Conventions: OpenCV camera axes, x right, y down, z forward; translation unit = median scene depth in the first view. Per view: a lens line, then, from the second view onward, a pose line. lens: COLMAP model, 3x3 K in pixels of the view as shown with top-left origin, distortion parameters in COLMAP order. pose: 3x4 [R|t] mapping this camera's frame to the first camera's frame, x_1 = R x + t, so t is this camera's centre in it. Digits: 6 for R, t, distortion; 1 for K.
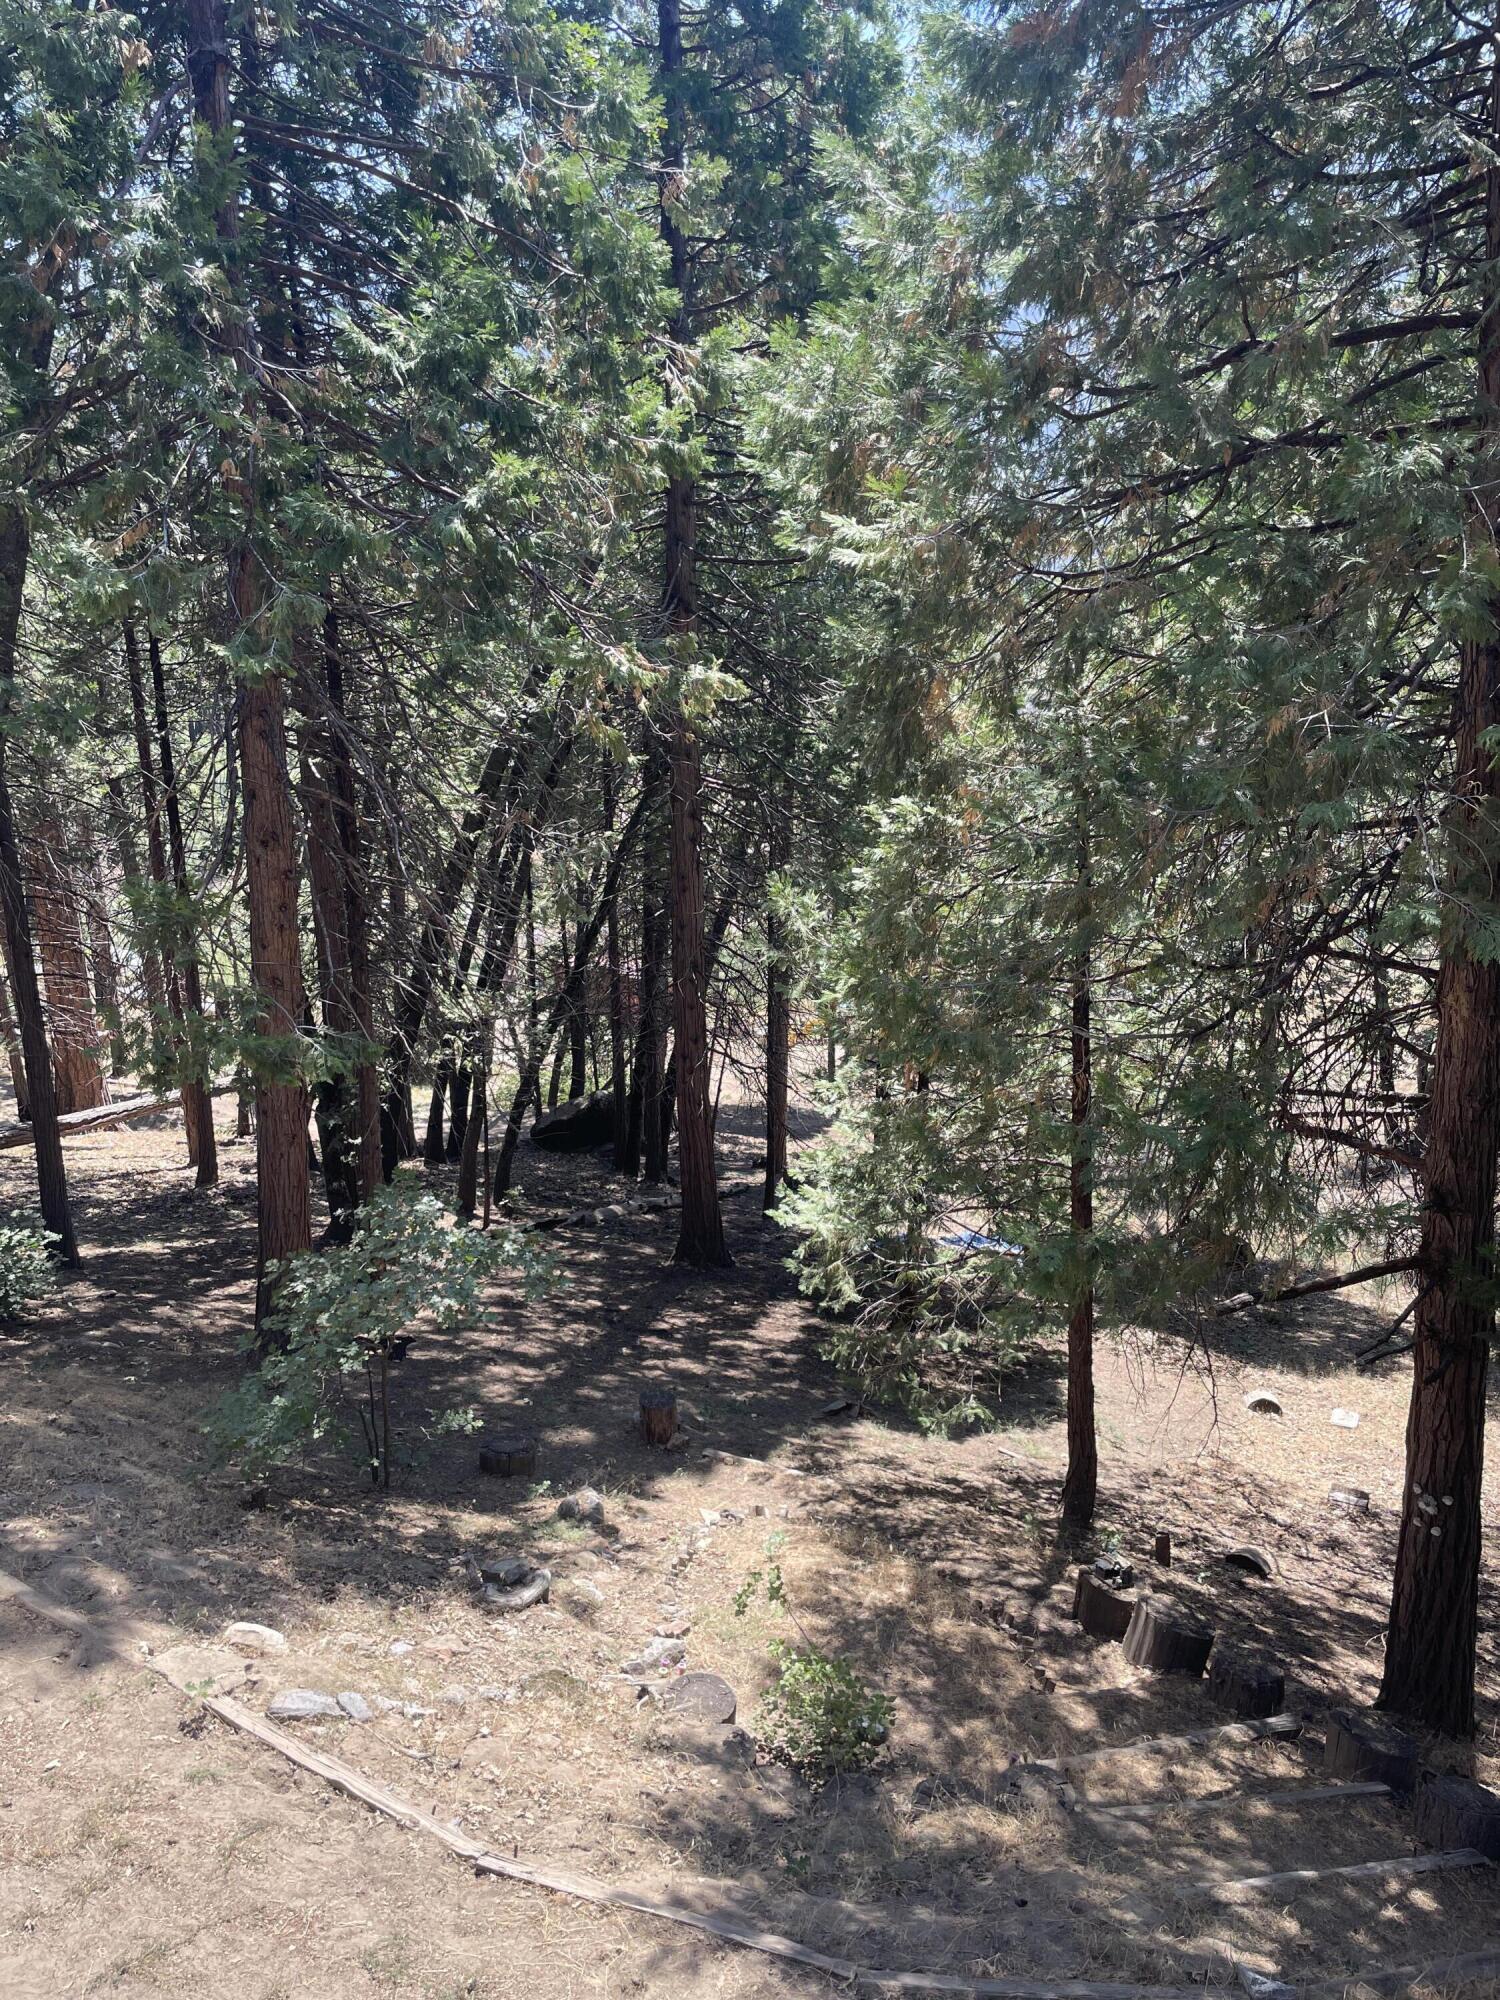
lens RADIAL K [[1552.9, 0, 750.0], [0, 1552.9, 1000.0], [0, 0, 1]] dist [0.075112, -0.097770]
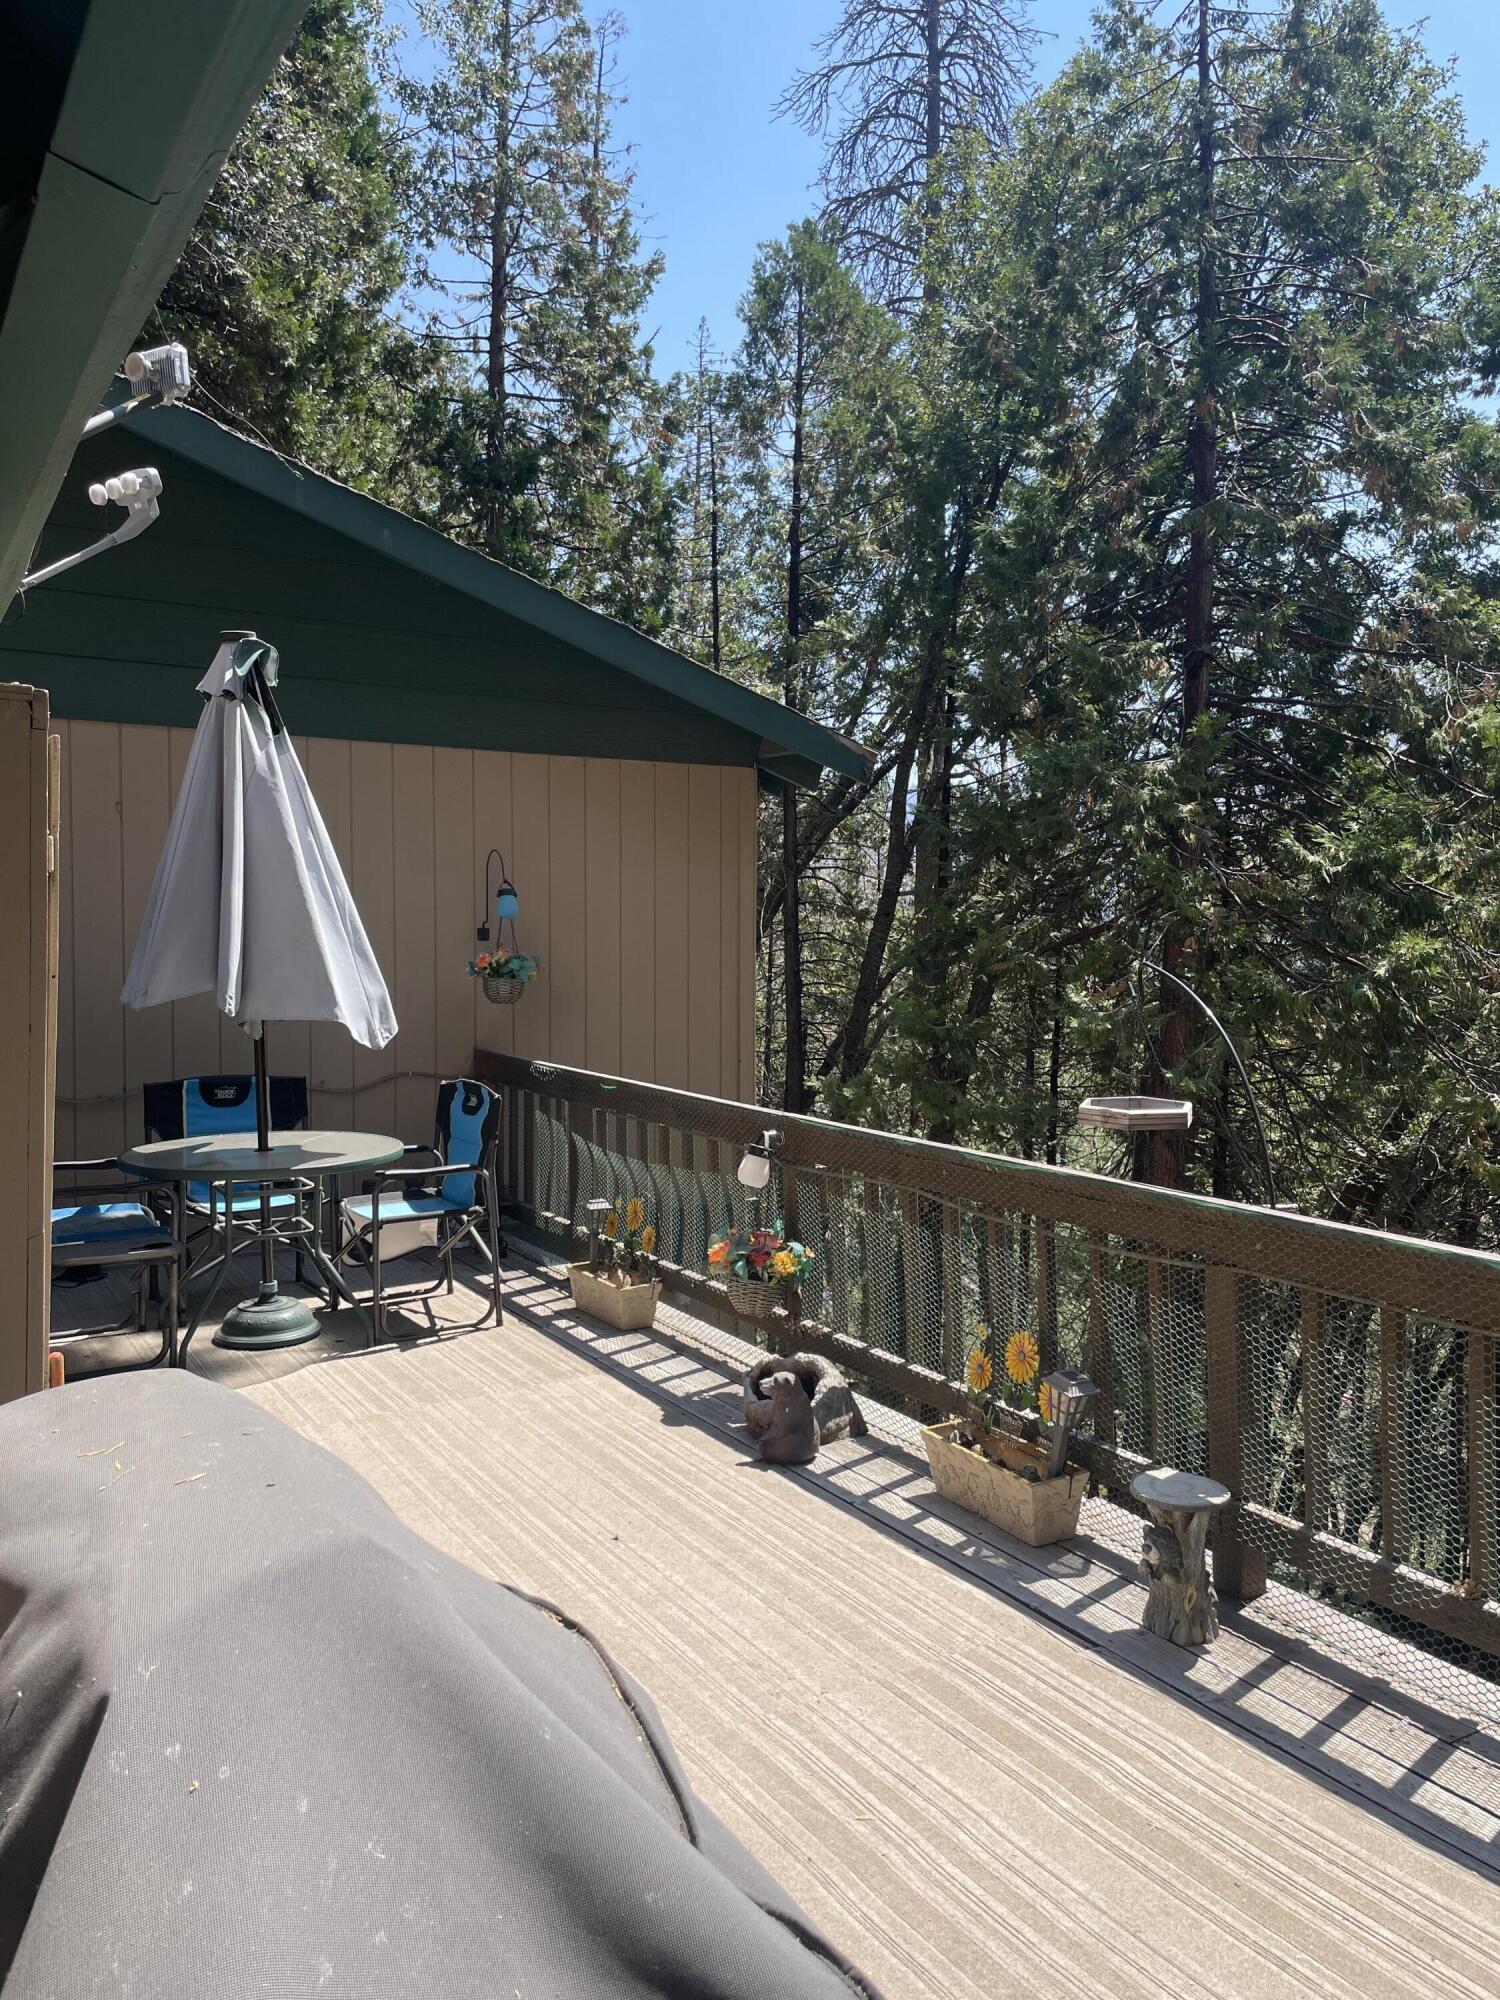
lens RADIAL K [[1552.9, 0, 750.0], [0, 1552.9, 1000.0], [0, 0, 1]] dist [0.075112, -0.097770]
pose [[0.869556, 0.041933, -0.492050, -0.000863], [-0.175070, 0.957850, -0.227756, 0.071008], [0.461760, 0.284190, 0.840246, -0.258721]]
